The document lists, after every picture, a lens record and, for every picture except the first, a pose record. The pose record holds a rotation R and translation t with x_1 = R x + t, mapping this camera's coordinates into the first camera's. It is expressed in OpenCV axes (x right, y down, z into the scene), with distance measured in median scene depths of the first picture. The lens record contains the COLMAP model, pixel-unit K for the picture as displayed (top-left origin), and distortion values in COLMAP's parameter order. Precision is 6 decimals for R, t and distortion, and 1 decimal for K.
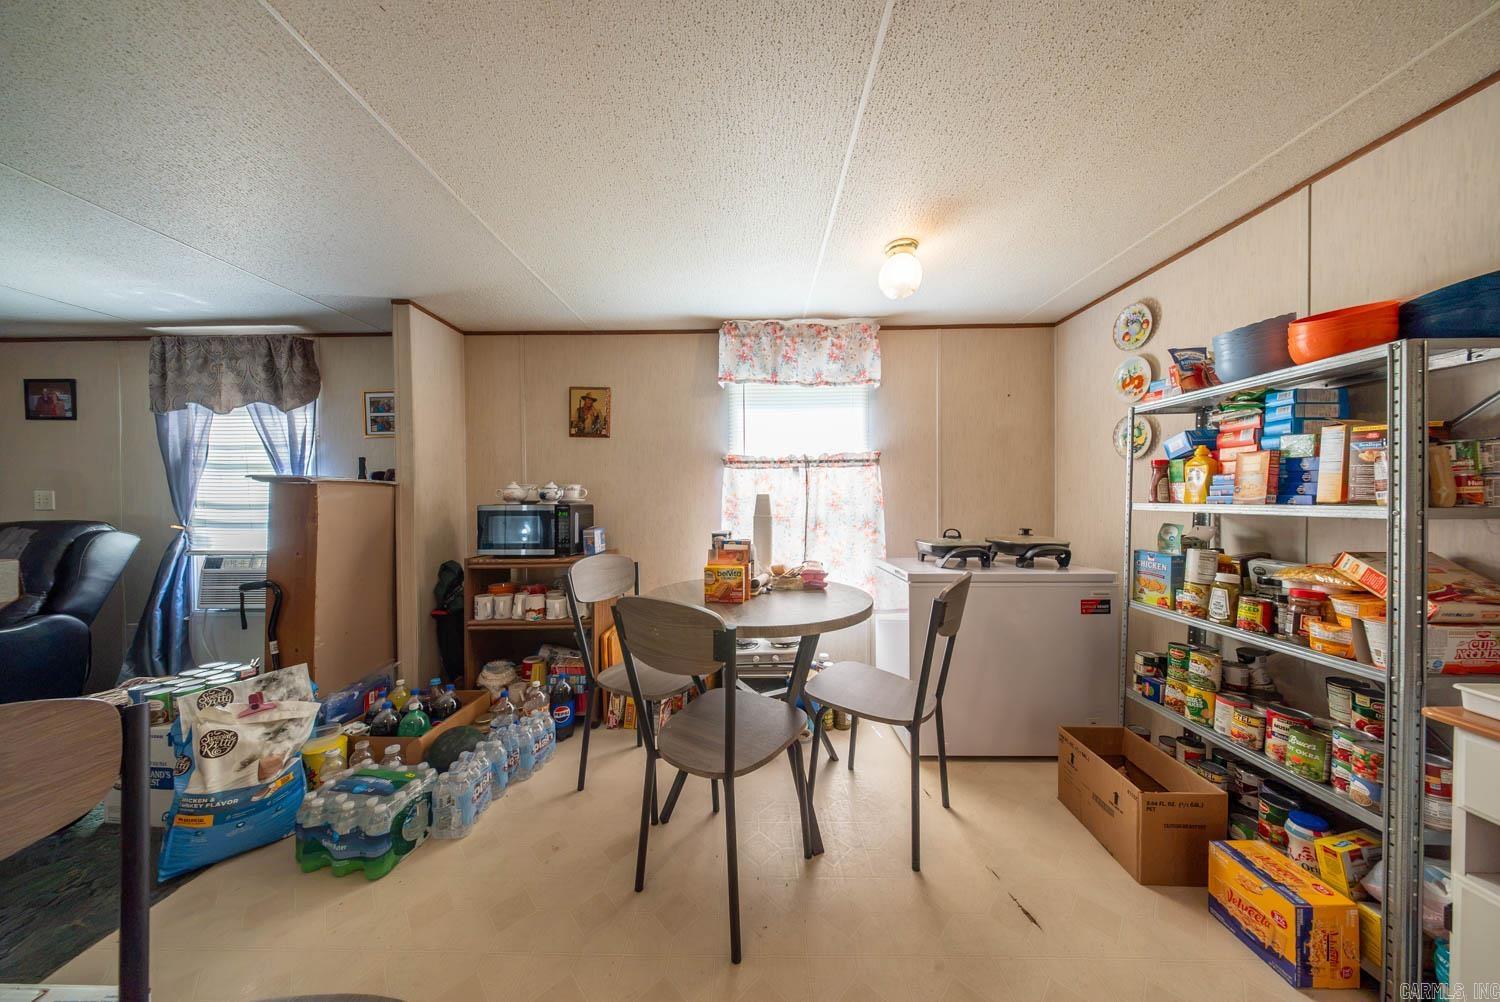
lens RADIAL K [[444.6, 0, 748.5], [0, 444.6, 501.4], [0, 0, 1]] dist [-0.000049, -0.000430]
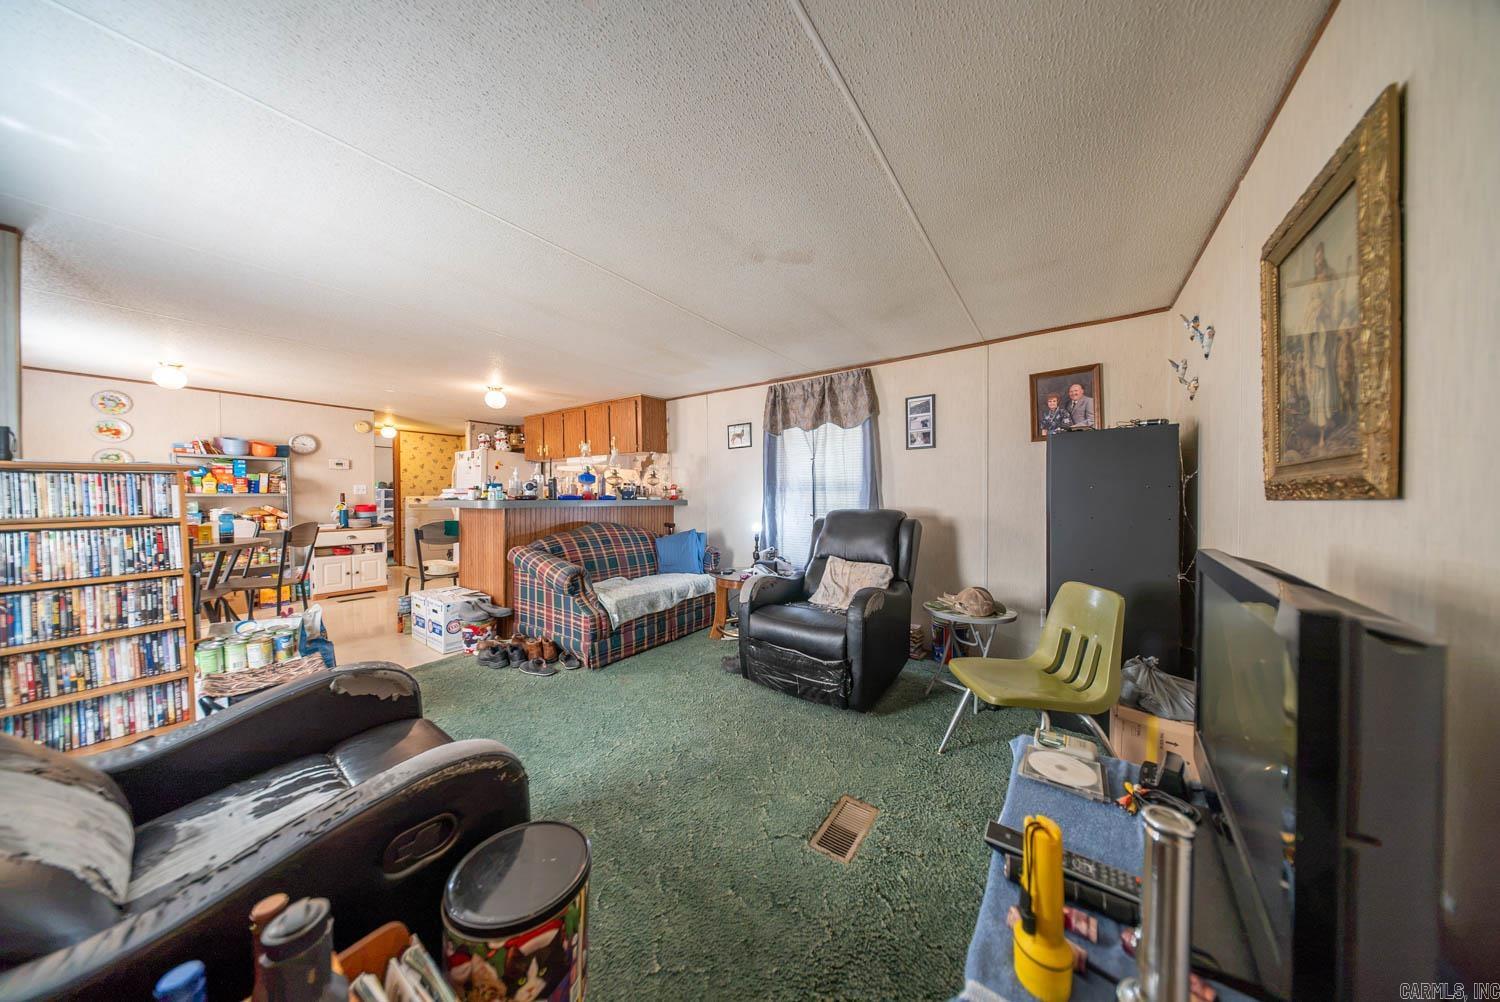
lens RADIAL K [[444.6, 0, 753.9], [0, 444.6, 503.7], [0, 0, 1]] dist [-0.000049, -0.000430]
pose [[-0.824877, -0.009076, 0.565239, -2.579618], [0.005659, 0.999688, 0.024309, 0.016698], [-0.565283, 0.023251, -0.824569, 1.034534]]
